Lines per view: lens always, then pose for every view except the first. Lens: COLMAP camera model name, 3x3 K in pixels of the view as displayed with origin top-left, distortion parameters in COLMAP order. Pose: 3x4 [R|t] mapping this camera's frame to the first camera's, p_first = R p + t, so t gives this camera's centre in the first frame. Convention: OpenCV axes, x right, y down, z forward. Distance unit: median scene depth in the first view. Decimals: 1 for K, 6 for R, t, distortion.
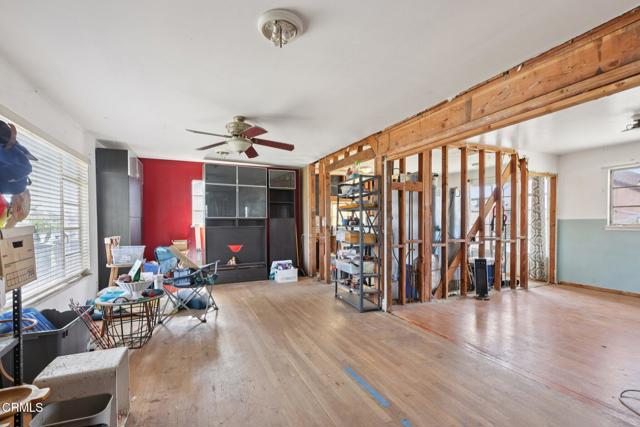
lens RADIAL K [[287.0, 0, 322.5], [0, 287.0, 229.7], [0, 0, 1]] dist [0.000590, -0.000629]
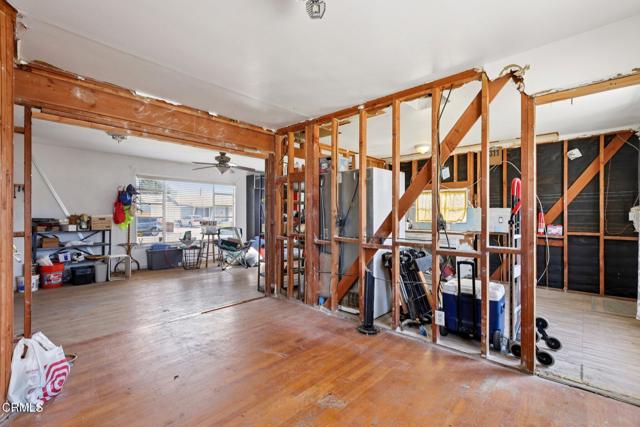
lens RADIAL K [[287.0, 0, 320.9], [0, 287.0, 215.4], [0, 0, 1]] dist [0.000590, -0.000629]
pose [[0.407007, 0.001386, -0.913424, 1.306165], [-0.024560, 0.999654, -0.009426, -0.012456], [0.913095, 0.026270, 0.406900, 0.733720]]
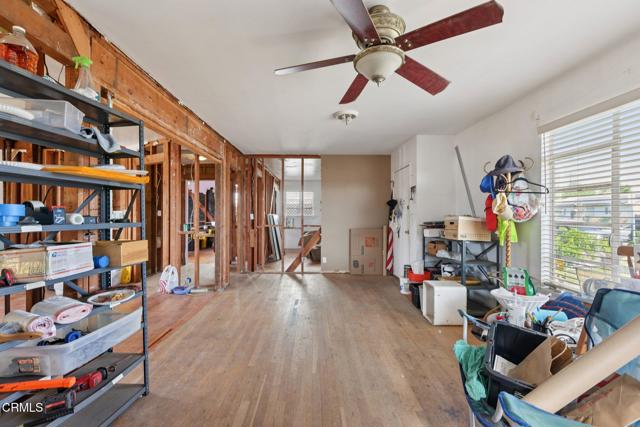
lens RADIAL K [[287.0, 0, 313.6], [0, 287.0, 218.3], [0, 0, 1]] dist [0.000590, -0.000629]
pose [[-0.912788, -0.000512, 0.408434, -0.340341], [0.013341, 0.999428, 0.031067, -0.031966], [-0.408216, 0.033806, -0.912259, 1.324569]]
